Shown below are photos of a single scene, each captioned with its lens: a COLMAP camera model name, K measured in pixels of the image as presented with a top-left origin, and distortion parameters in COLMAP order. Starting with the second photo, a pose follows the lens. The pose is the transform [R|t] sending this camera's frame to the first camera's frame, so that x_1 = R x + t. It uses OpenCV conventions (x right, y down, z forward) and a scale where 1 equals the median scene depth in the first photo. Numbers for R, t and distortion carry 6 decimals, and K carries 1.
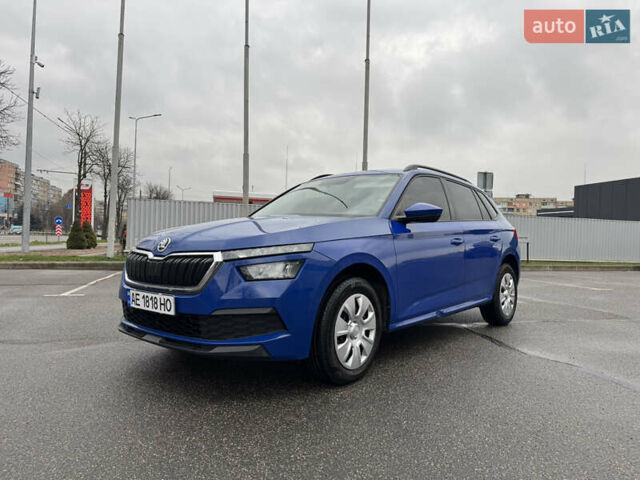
lens RADIAL K [[446.3, 0, 318.9], [0, 446.3, 238.8], [0, 0, 1]] dist [0.079510, -0.100052]
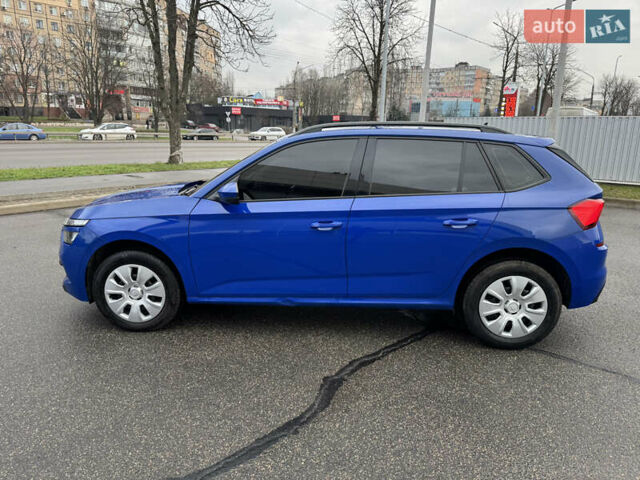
lens RADIAL K [[446.3, 0, 318.9], [0, 446.3, 238.8], [0, 0, 1]] dist [0.079510, -0.100052]
pose [[0.588494, 0.172222, -0.789946, 0.972819], [0.002374, 0.976677, 0.214701, -0.148366], [0.808498, -0.128226, 0.574359, 0.530926]]
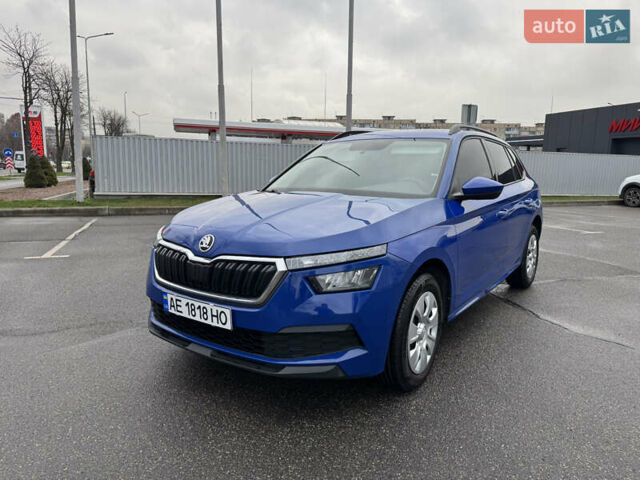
lens RADIAL K [[446.3, 0, 318.9], [0, 446.3, 238.8], [0, 0, 1]] dist [0.079510, -0.100052]
pose [[0.996992, -0.020306, 0.074797, -0.143440], [0.008106, 0.987096, 0.159924, -0.095656], [-0.077079, -0.158836, 0.984292, 0.107111]]
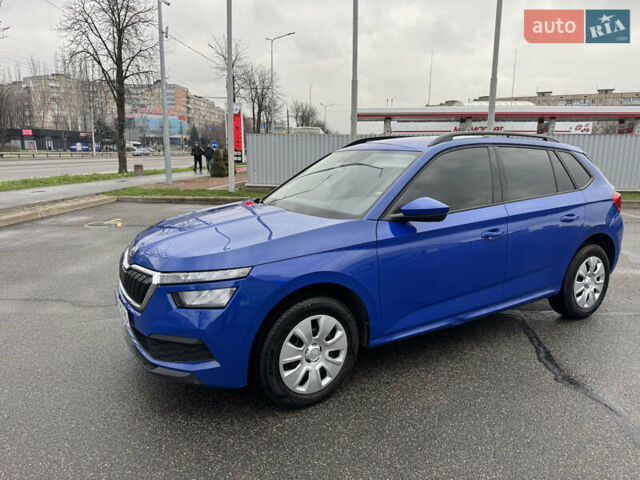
lens RADIAL K [[449.2, 0, 318.9], [0, 449.2, 241.4], [0, 0, 1]] dist [0.074123, -0.103019]
pose [[0.948185, 0.042651, -0.314841, 0.274950], [0.018930, 0.981604, 0.189986, -0.144899], [0.317153, -0.186102, 0.929936, 0.137477]]
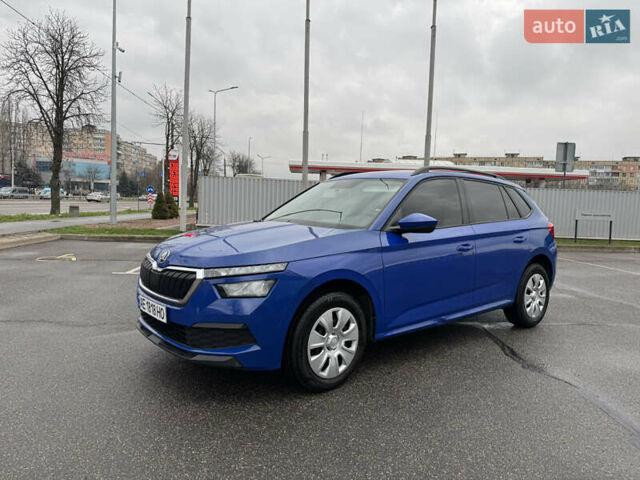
lens RADIAL K [[446.3, 0, 318.9], [0, 446.3, 238.8], [0, 0, 1]] dist [0.079510, -0.100052]
pose [[0.984584, 0.020564, -0.173698, 0.167358], [-0.007291, 0.997027, 0.076711, -0.088150], [0.174759, -0.074262, 0.981807, -0.019773]]
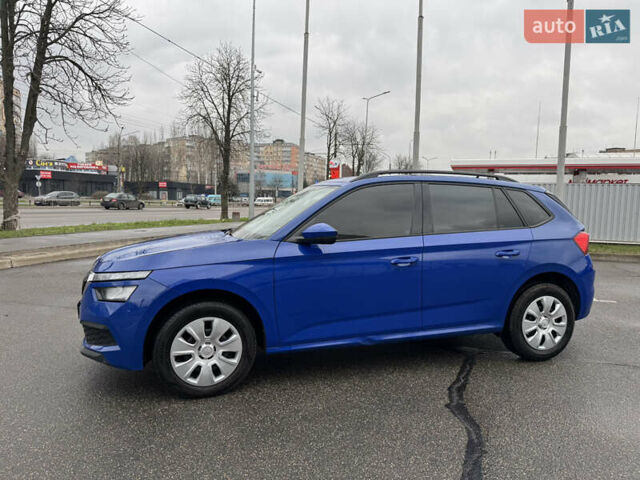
lens RADIAL K [[446.3, 0, 318.9], [0, 446.3, 238.8], [0, 0, 1]] dist [0.079510, -0.100052]
pose [[0.848624, 0.033547, -0.527931, 0.639317], [0.003836, 0.997571, 0.069555, -0.100332], [0.528982, -0.061051, 0.846434, 0.184133]]
